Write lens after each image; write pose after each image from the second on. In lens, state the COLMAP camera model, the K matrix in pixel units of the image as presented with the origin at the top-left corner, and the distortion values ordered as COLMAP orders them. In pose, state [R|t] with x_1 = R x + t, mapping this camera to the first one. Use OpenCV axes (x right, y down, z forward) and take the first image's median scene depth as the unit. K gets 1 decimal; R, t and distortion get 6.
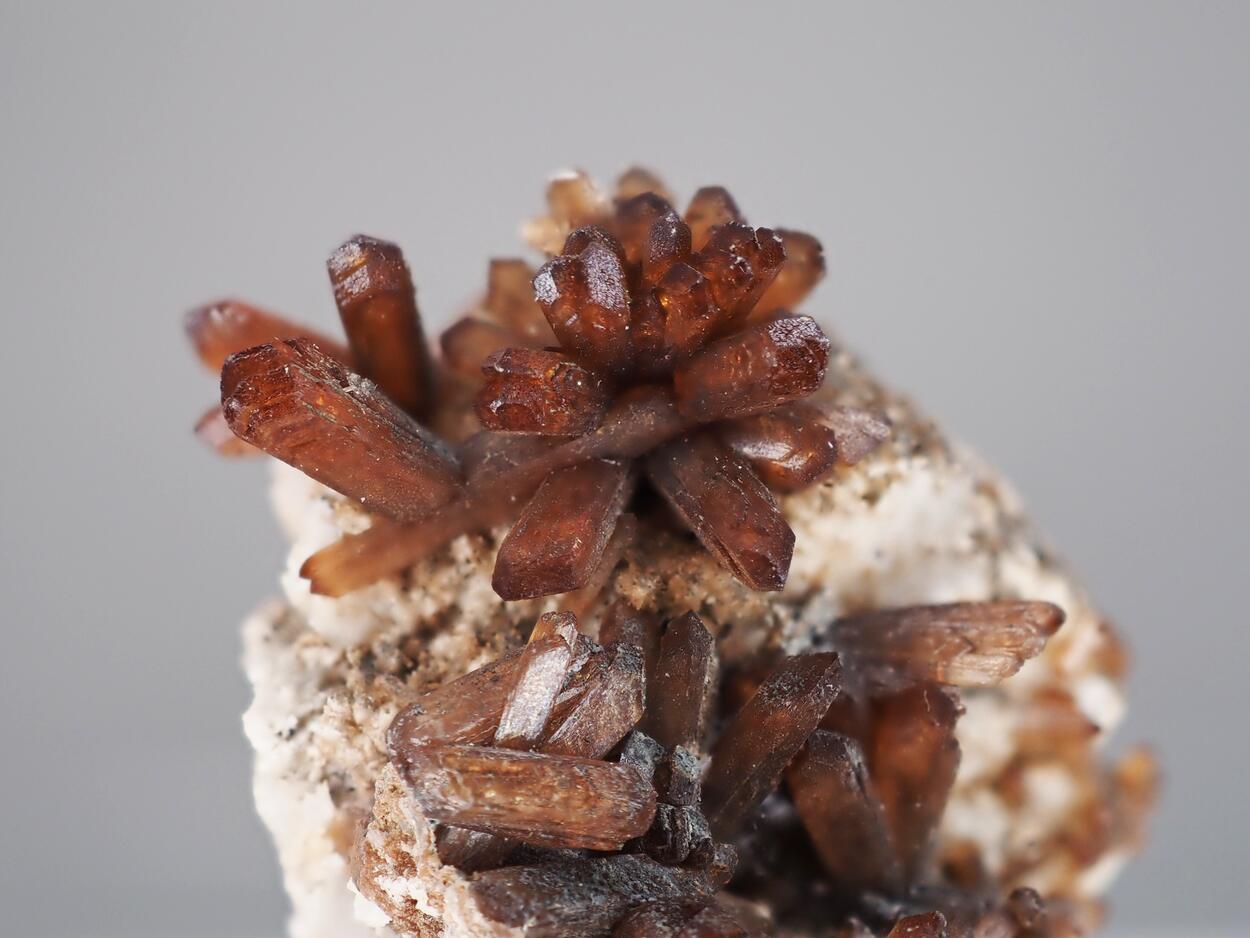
lens RADIAL K [[2929.0, 0, 625.0], [0, 2929.0, 469.0], [0, 0, 1]] dist [0.030042, 0.327141]
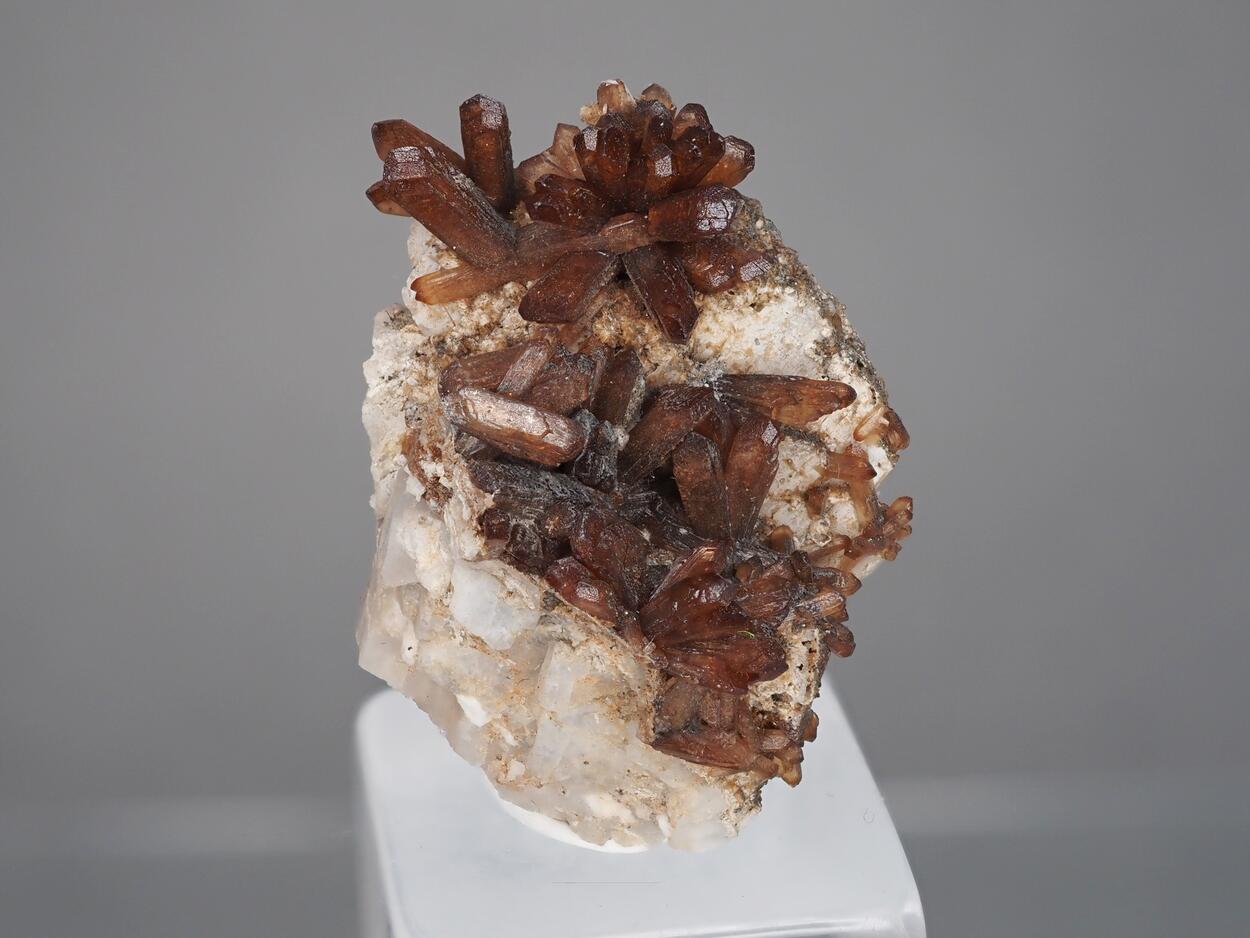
lens RADIAL K [[2929.0, 0, 625.0], [0, 2929.0, 469.0], [0, 0, 1]] dist [0.030042, 0.327141]
pose [[0.980242, 0.185857, -0.067701, 0.144539], [-0.184414, 0.982477, 0.027021, 0.071373], [0.071537, -0.014002, 0.997340, -0.681428]]
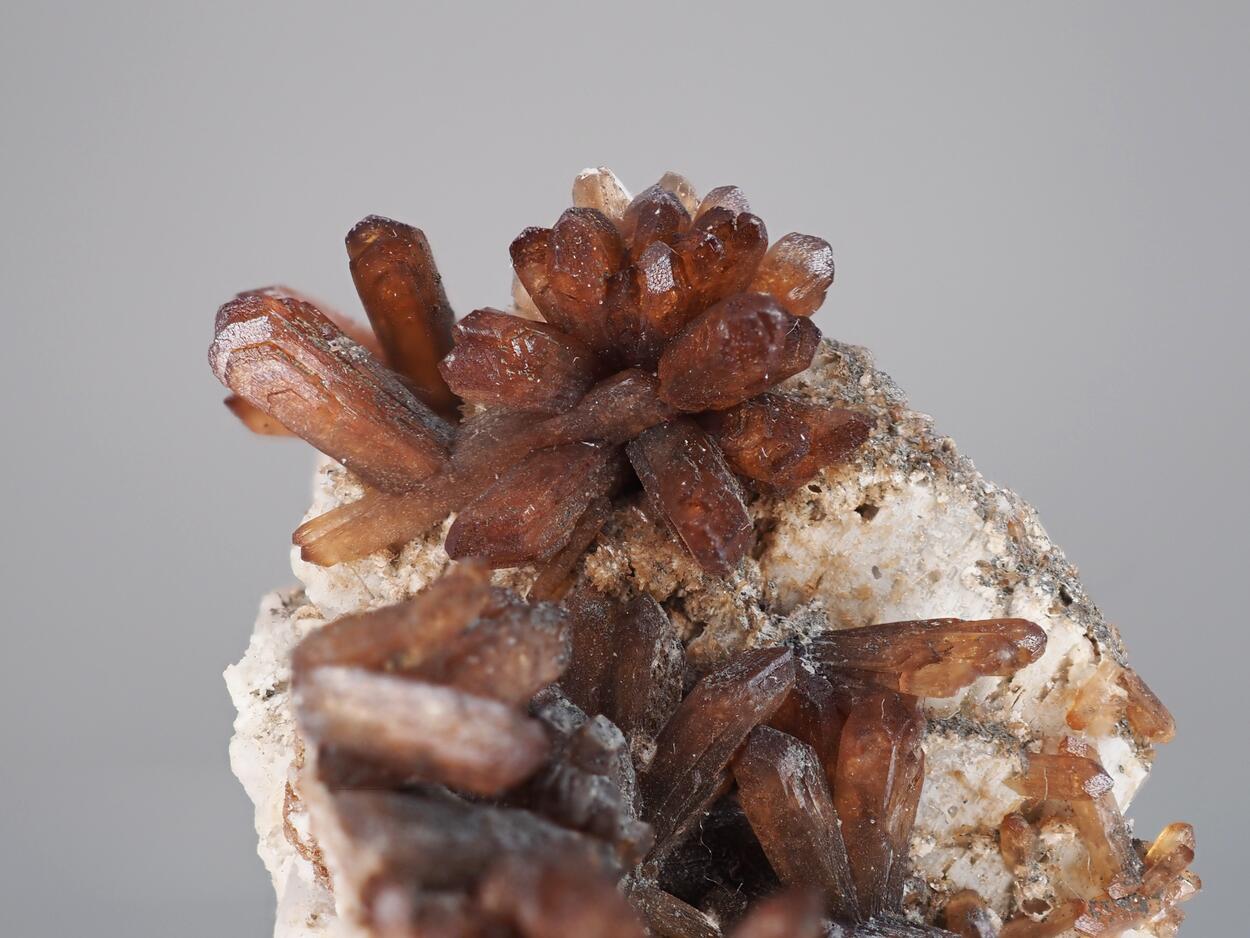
lens RADIAL K [[2929.0, 0, 625.0], [0, 2929.0, 469.0], [0, 0, 1]] dist [0.030042, 0.327141]
pose [[0.962429, 0.058259, -0.265211, 0.272366], [-0.098299, 0.985218, -0.140293, 0.145085], [0.253117, 0.161092, 0.953929, 0.050322]]
